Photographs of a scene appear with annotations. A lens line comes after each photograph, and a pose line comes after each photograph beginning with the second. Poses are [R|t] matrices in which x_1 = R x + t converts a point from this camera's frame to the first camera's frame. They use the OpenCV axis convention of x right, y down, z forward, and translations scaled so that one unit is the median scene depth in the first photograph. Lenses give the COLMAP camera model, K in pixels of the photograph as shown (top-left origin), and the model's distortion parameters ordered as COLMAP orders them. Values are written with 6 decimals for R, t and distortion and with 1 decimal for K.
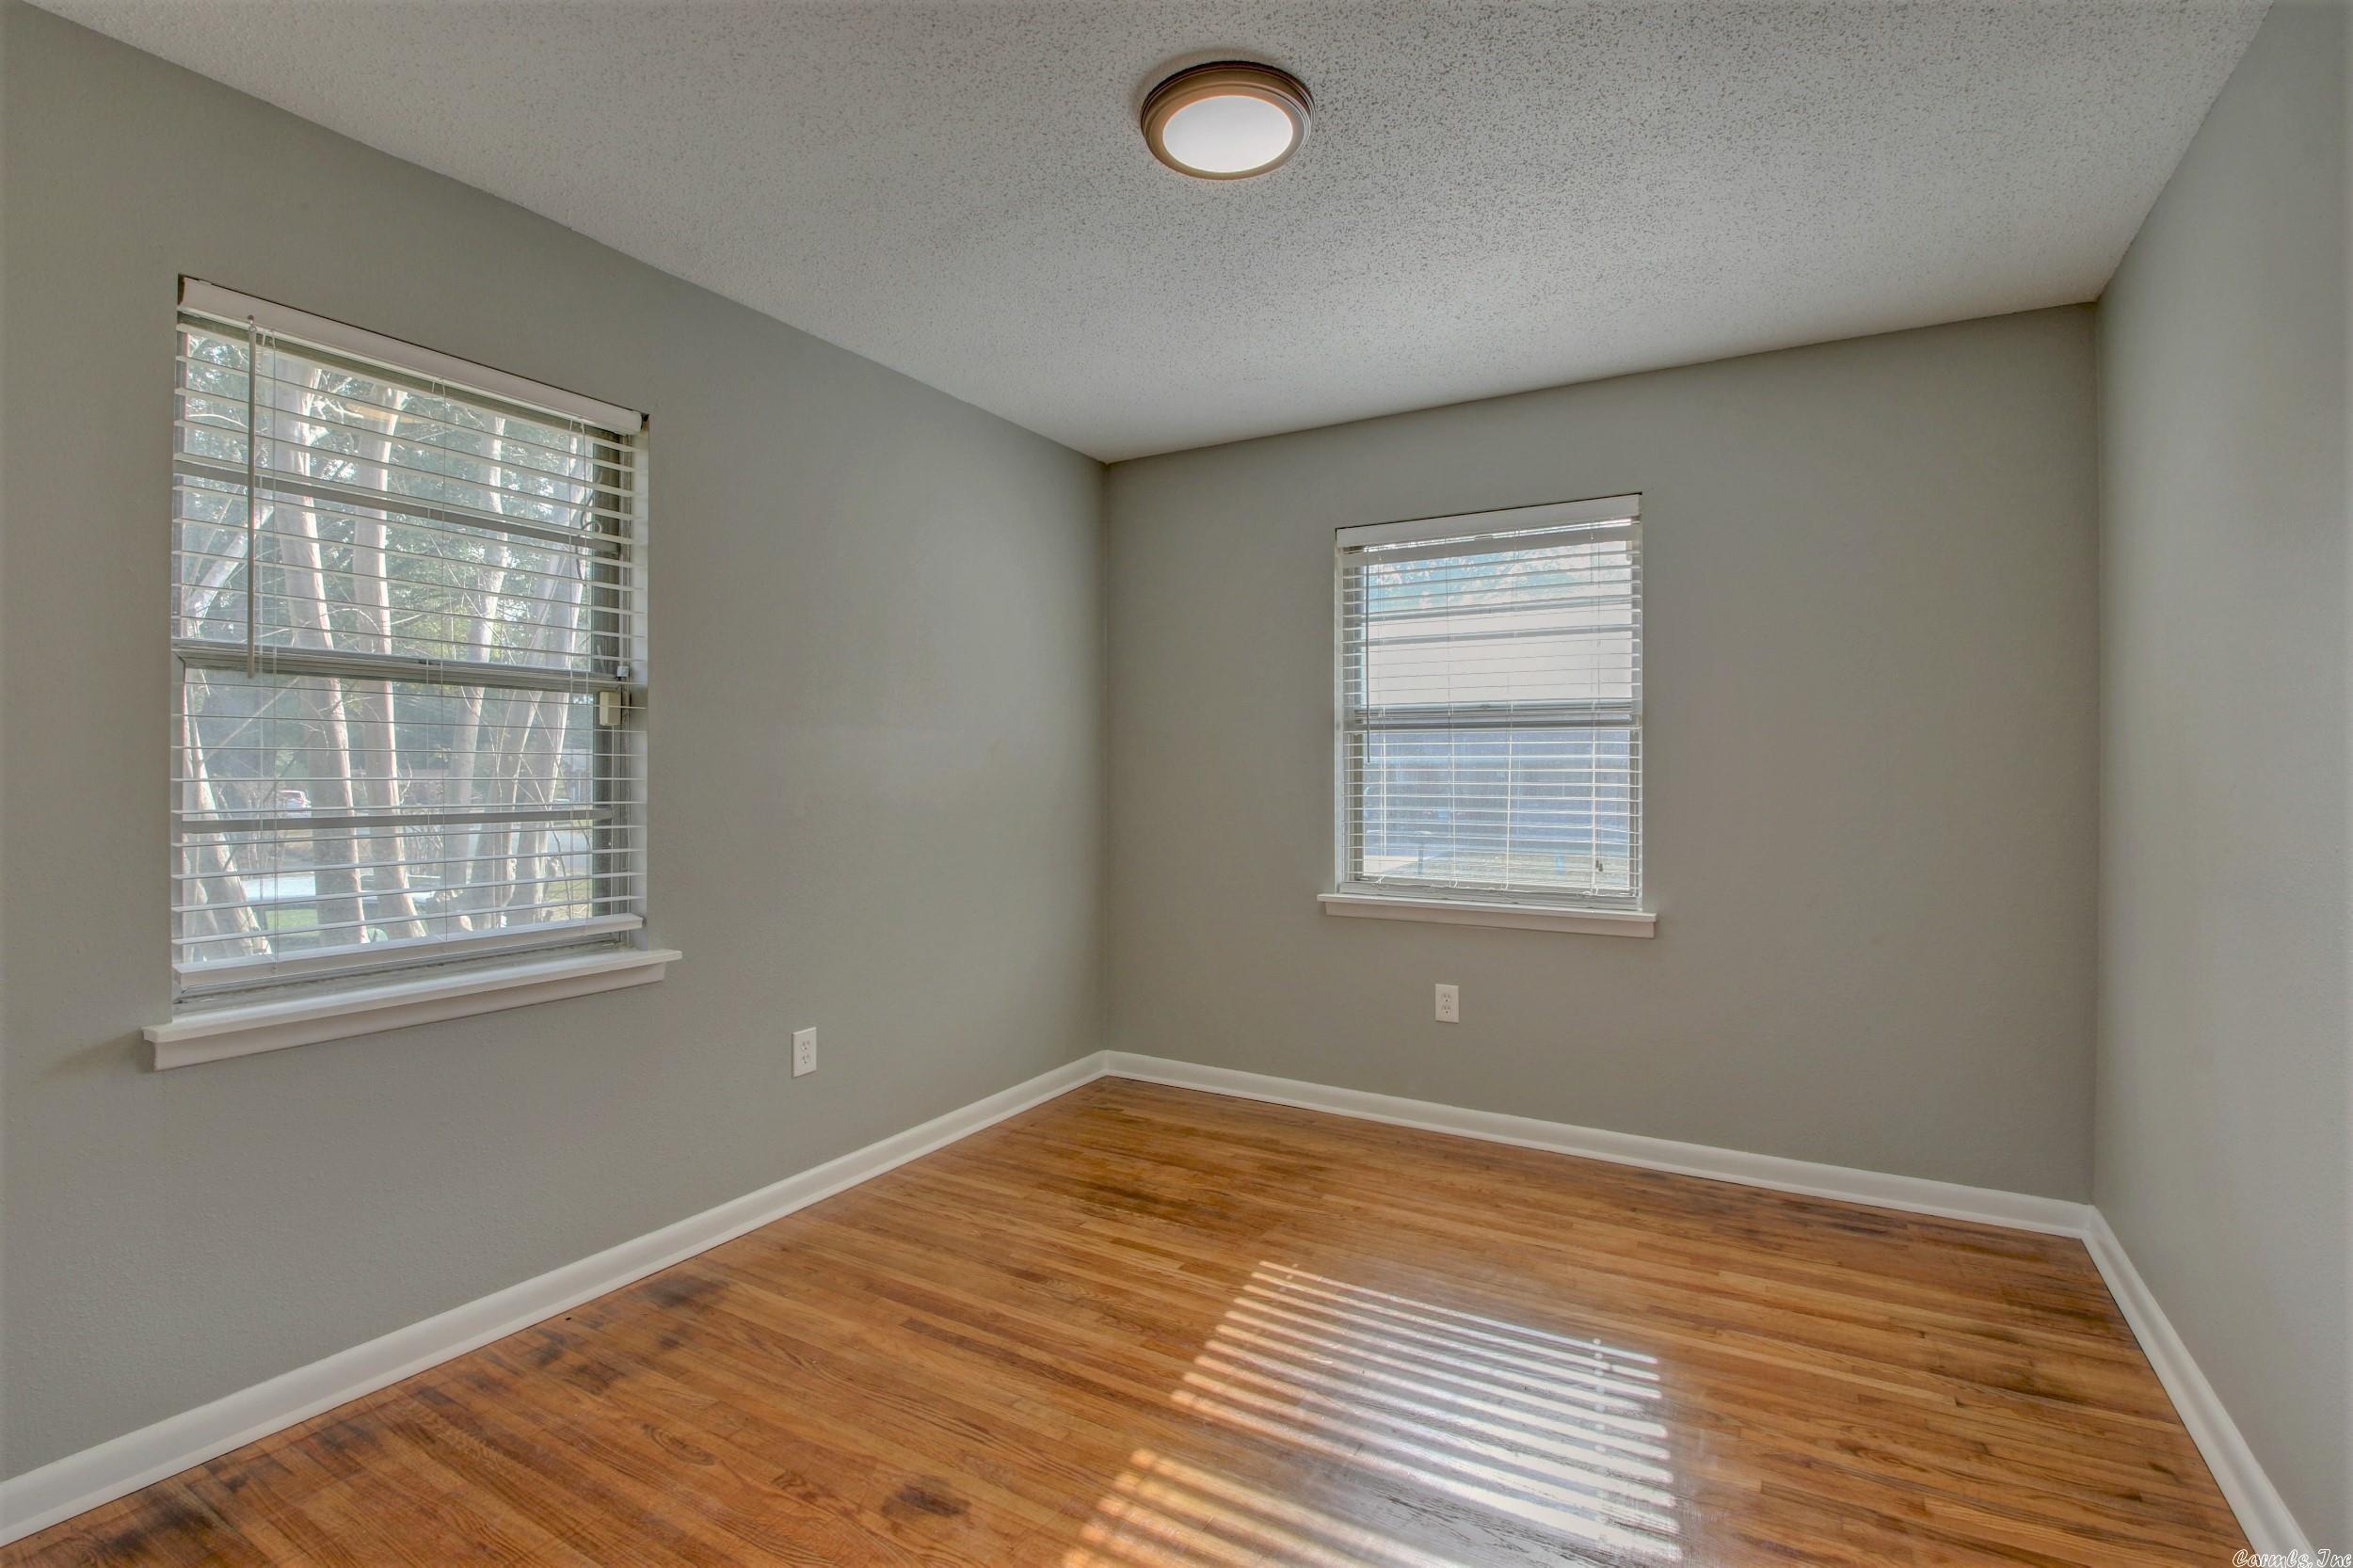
lens RADIAL K [[1090.6, 0, 1176.5], [0, 1090.6, 784.0], [0, 0, 1]] dist [-0.051857, 0.000038]
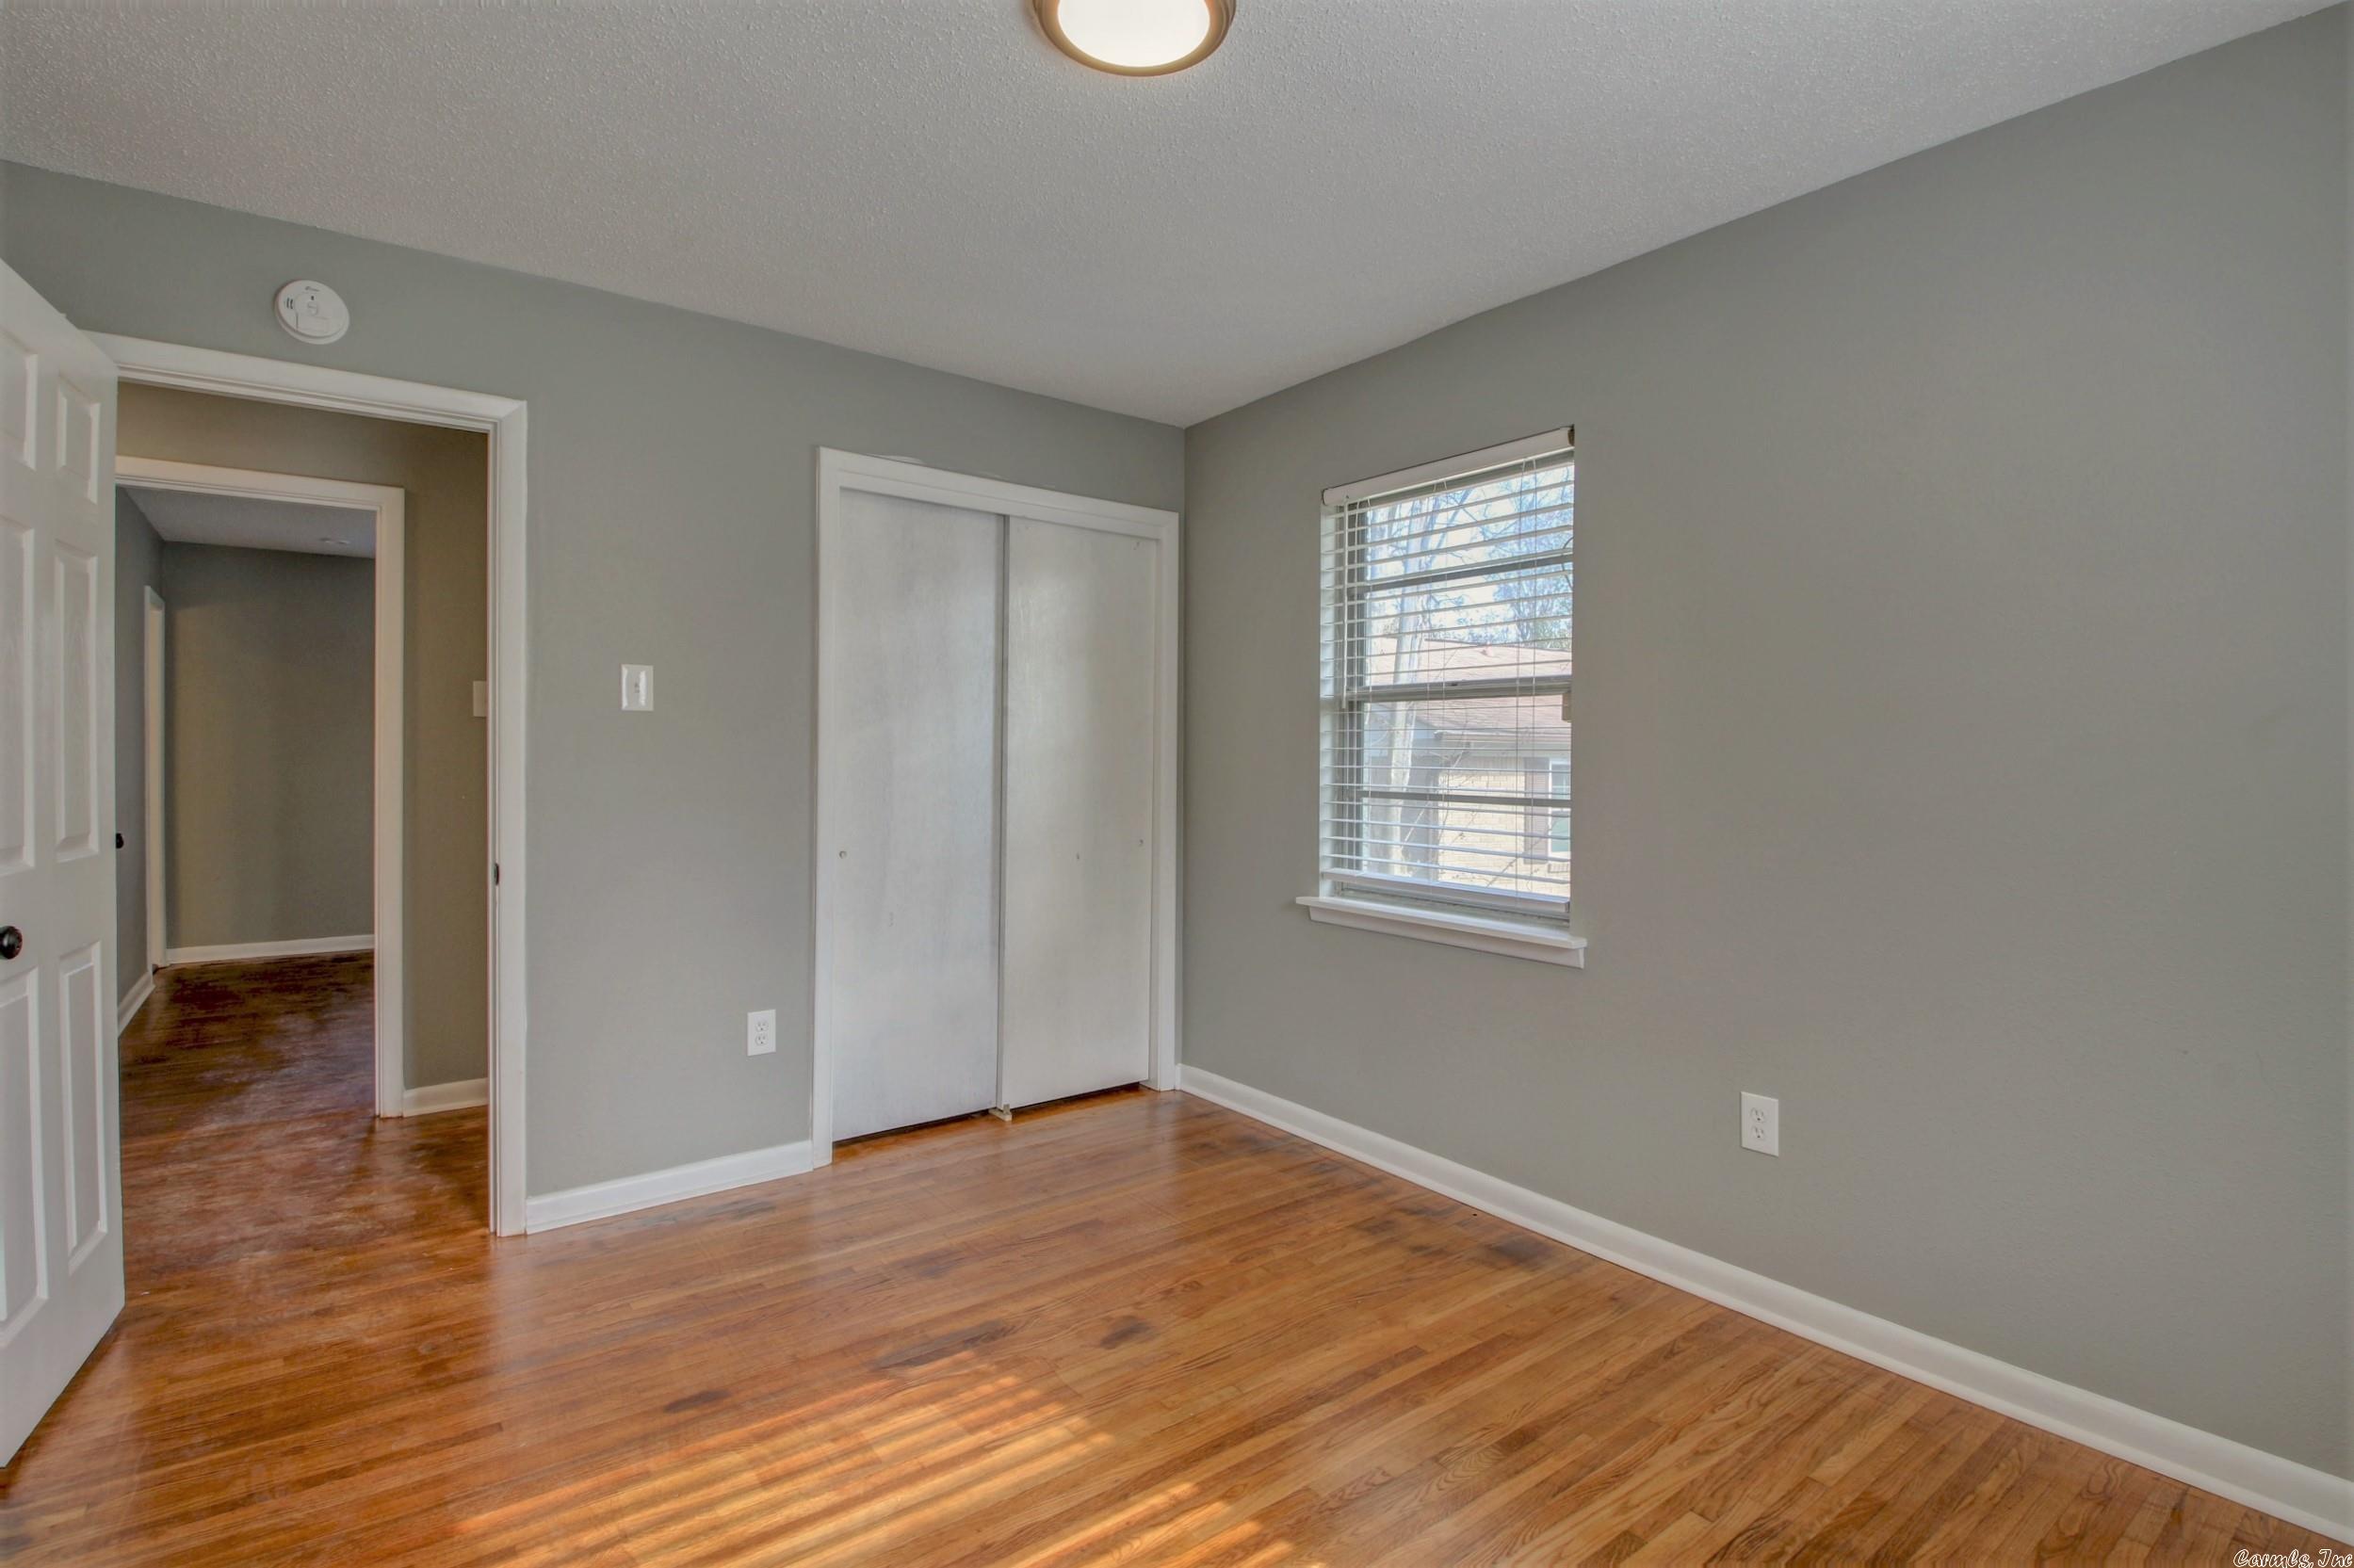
lens RADIAL K [[1103.5, 0, 1166.1], [0, 1103.5, 770.5], [0, 0, 1]] dist [-0.009287, -0.009993]
pose [[-0.385661, 0.020766, -0.922407, 0.751032], [-0.018762, 0.999363, 0.030343, -0.038223], [0.922450, 0.029009, -0.385026, 1.196323]]
